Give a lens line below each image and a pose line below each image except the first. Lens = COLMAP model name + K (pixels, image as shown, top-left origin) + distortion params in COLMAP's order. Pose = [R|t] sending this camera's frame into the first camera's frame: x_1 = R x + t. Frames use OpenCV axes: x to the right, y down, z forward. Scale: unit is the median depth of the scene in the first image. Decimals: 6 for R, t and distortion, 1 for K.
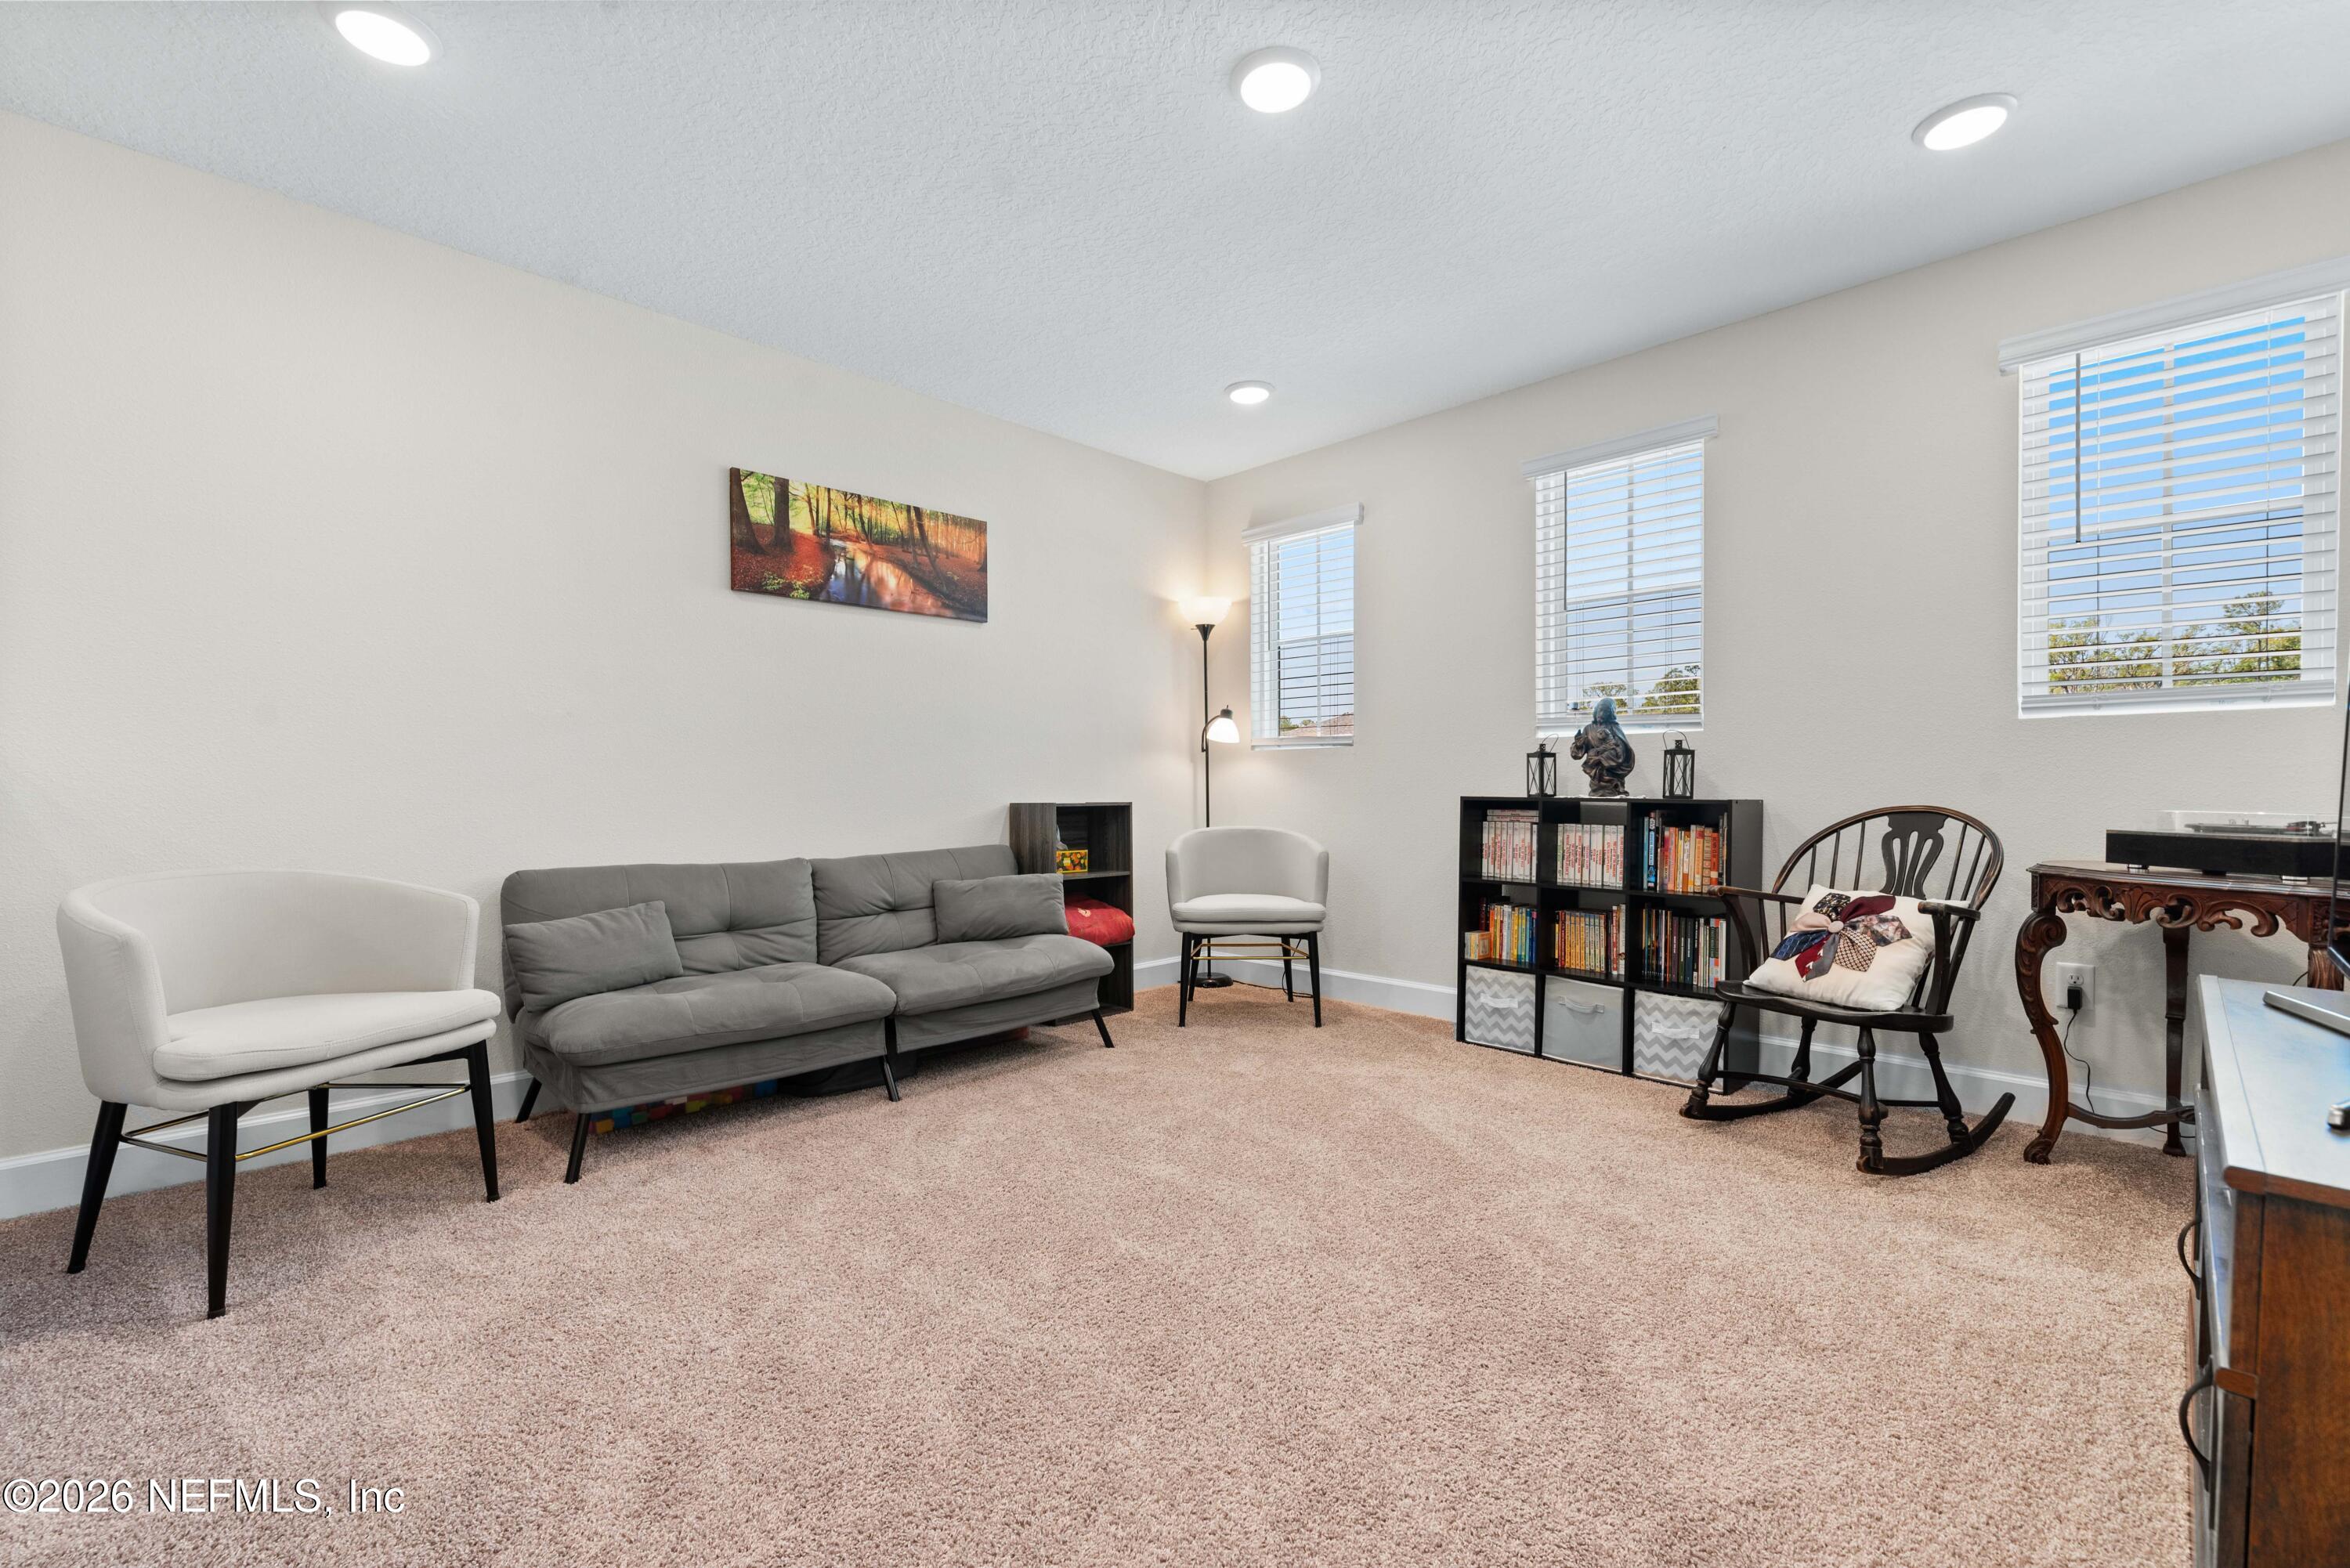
lens RADIAL K [[986.9, 0, 1176.3], [0, 986.9, 830.9], [0, 0, 1]] dist [0.000348, 0.000004]
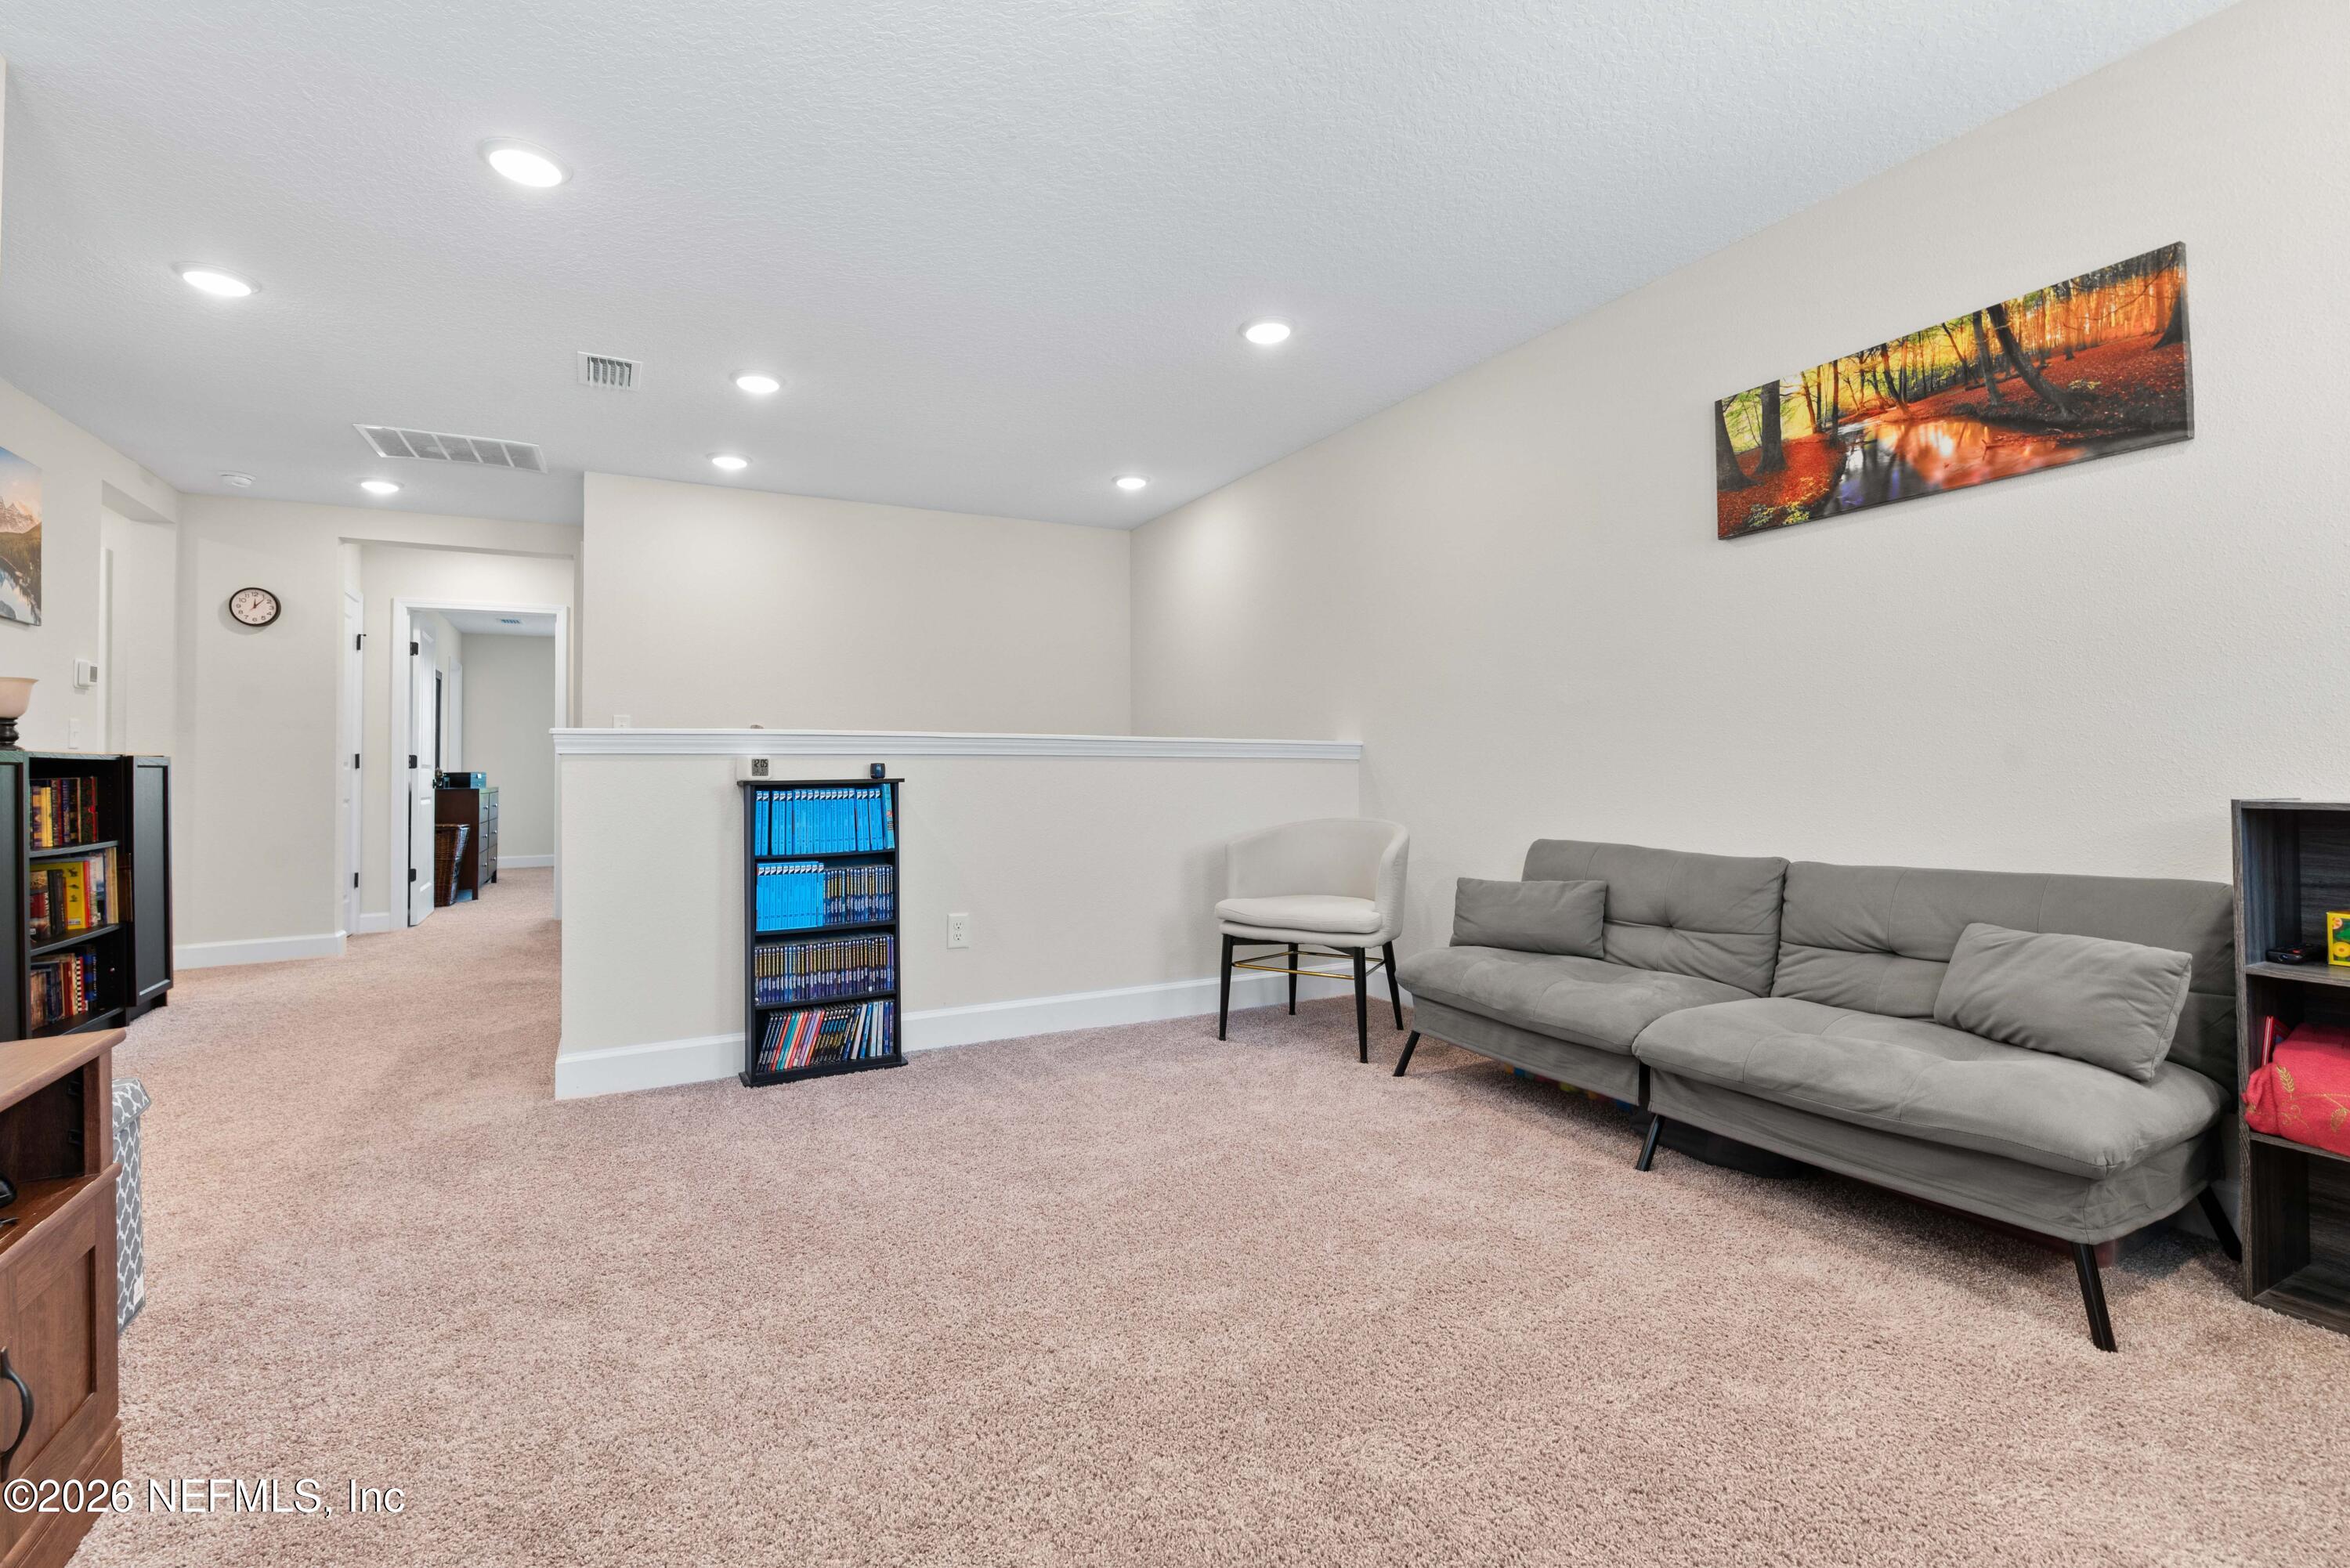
lens RADIAL K [[1015.3, 0, 1163.8], [0, 1015.3, 768.7], [0, 0, 1]] dist [0.000698, -0.000024]
pose [[-0.266950, 0.004649, -0.963699, 0.508995], [-0.027657, 0.999540, 0.012483, -0.038077], [0.963314, 0.029986, -0.266698, 0.722230]]
